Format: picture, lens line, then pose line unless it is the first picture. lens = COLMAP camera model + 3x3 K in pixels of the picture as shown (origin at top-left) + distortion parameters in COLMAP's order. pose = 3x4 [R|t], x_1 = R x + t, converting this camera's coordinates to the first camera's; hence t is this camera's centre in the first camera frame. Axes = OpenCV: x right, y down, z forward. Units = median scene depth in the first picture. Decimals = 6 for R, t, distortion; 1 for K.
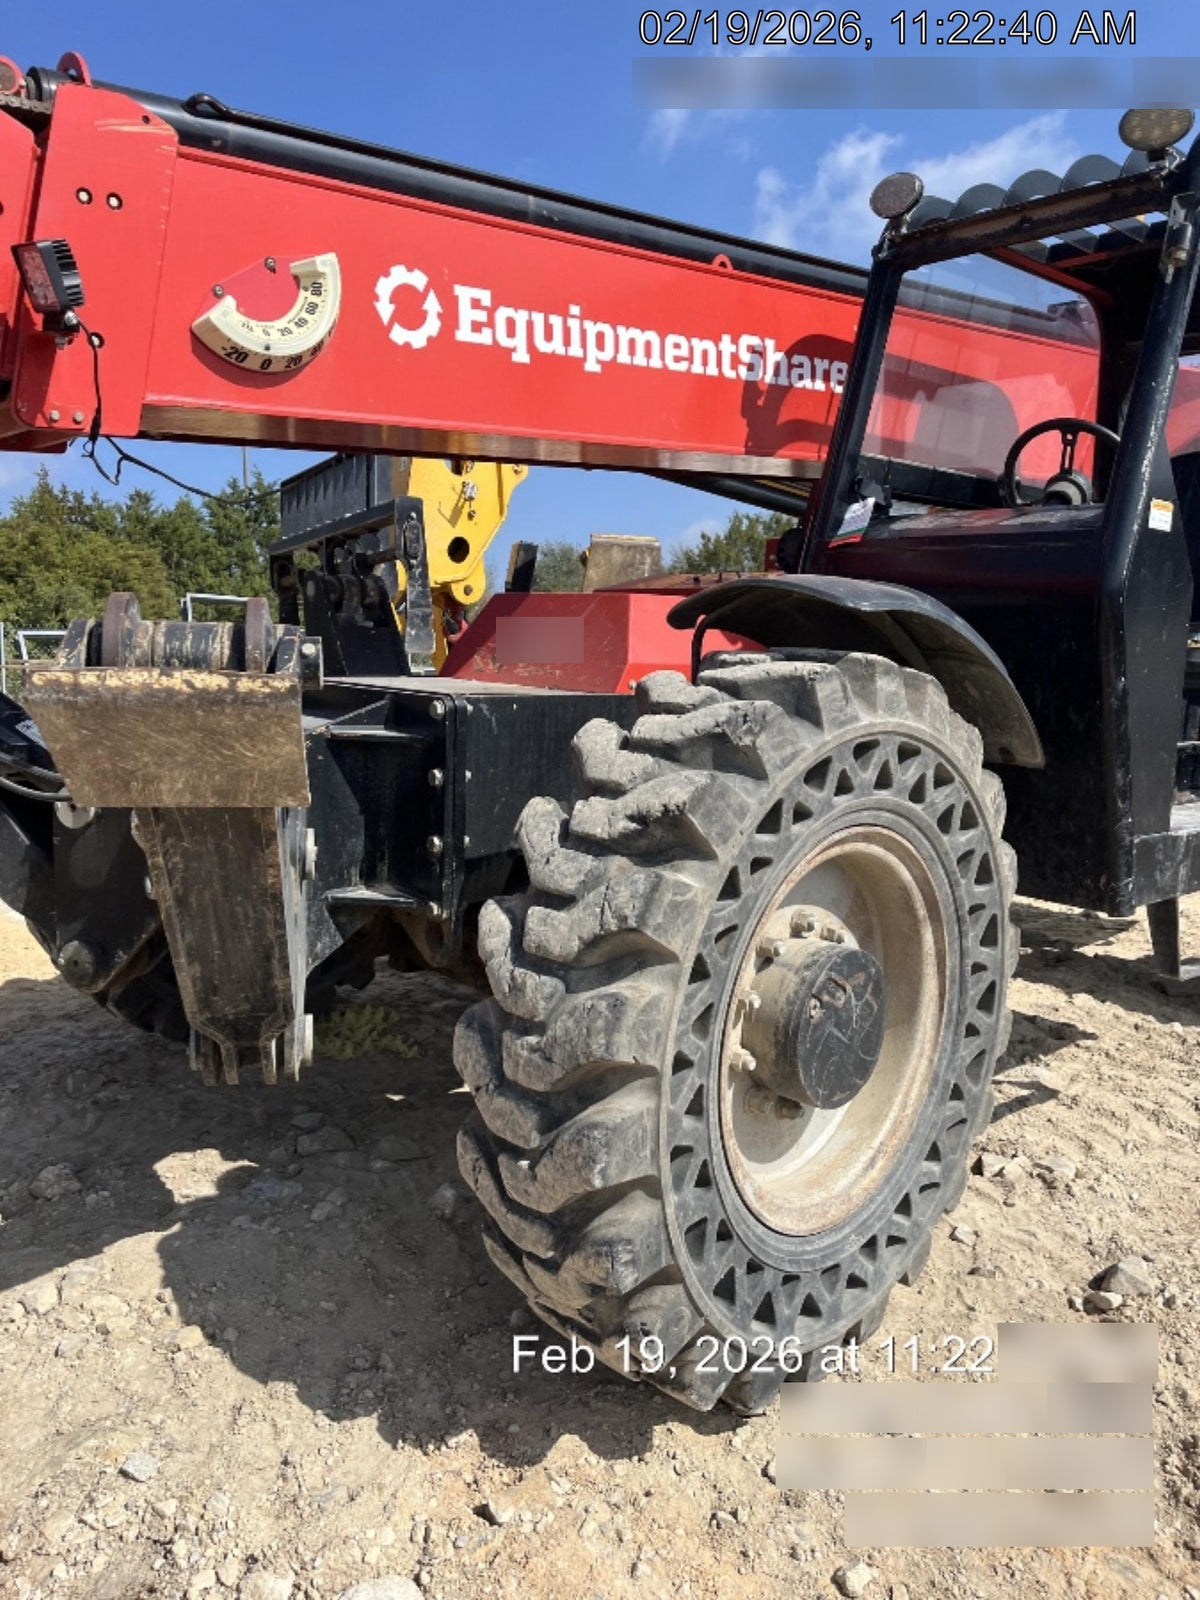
lens RADIAL K [[1208.1, 0, 551.6], [0, 1208.1, 802.5], [0, 0, 1]] dist [0.001450, 0.097078]
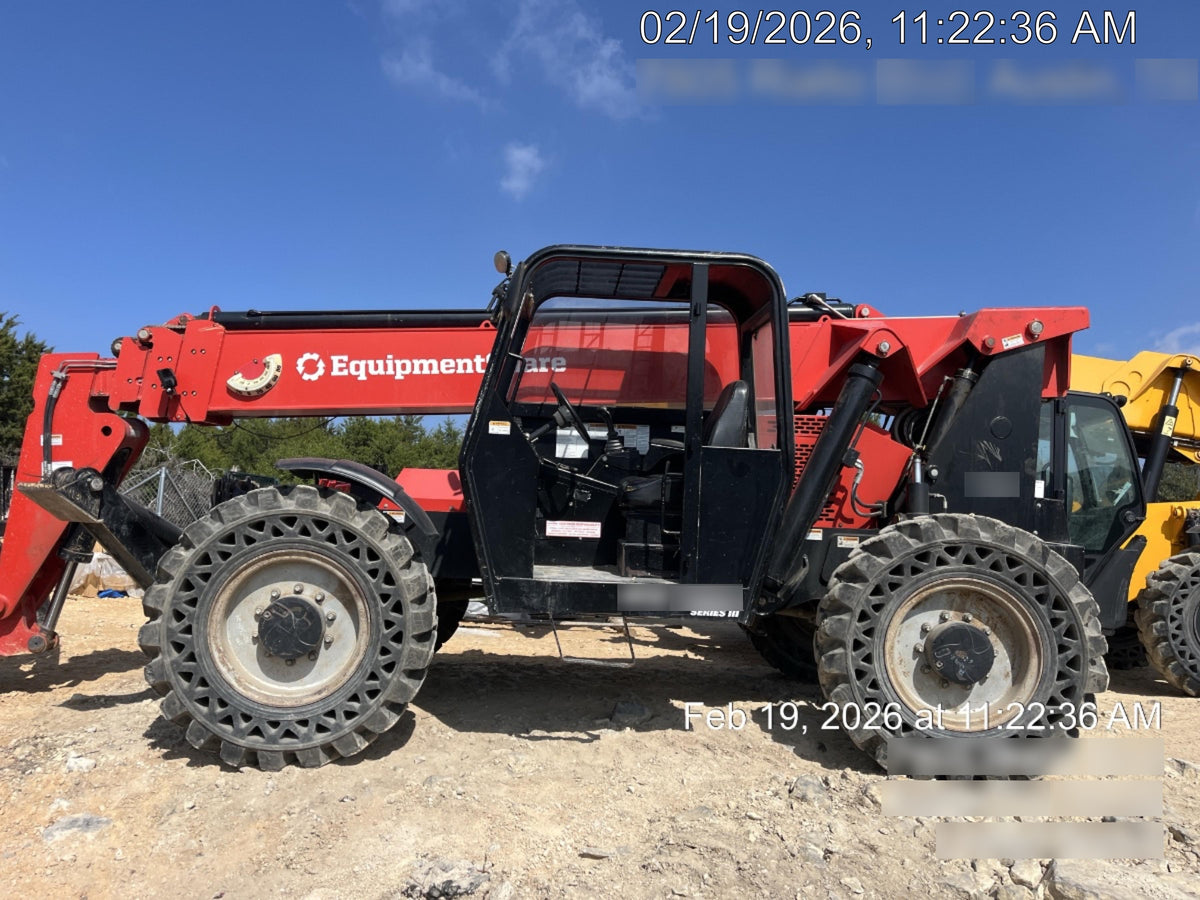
lens RADIAL K [[896.6, 0, 601.2], [0, 896.6, 474.7], [0, 0, 1]] dist [0.008390, 0.000552]
pose [[0.794261, -0.019245, -0.607272, 1.517728], [-0.096584, 0.982789, -0.157469, 0.079773], [0.599851, 0.183724, 0.778732, -0.128051]]
